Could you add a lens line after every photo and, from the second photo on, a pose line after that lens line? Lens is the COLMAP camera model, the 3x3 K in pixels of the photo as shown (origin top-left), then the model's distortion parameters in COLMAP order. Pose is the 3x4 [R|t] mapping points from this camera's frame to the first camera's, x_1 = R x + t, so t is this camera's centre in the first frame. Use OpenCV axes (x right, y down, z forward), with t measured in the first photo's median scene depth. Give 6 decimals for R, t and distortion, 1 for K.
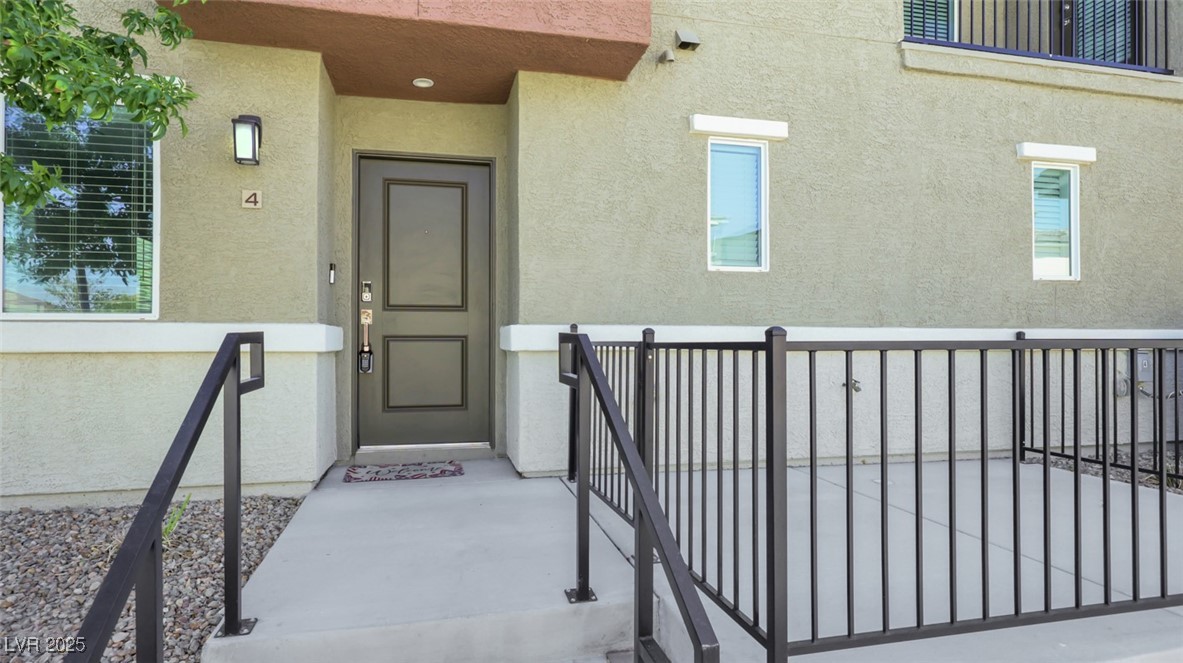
lens RADIAL K [[652.2, 0, 594.7], [0, 652.2, 272.3], [0, 0, 1]] dist [-0.000353, 0.000036]
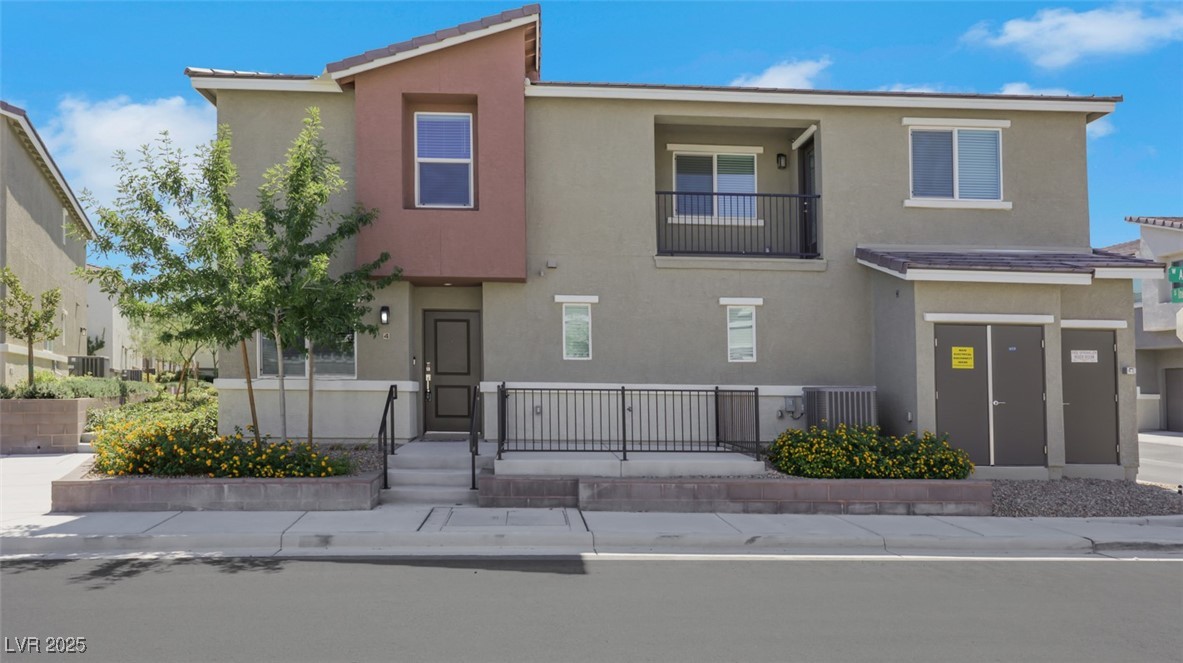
lens RADIAL K [[874.6, 0, 591.5], [0, 874.6, 325.6], [0, 0, 1]] dist [-0.008790, -0.001319]
pose [[0.983103, -0.002937, -0.183028, 0.853508], [0.008191, 0.999576, 0.027959, -0.213364], [0.182868, -0.028985, 0.982710, -2.101780]]
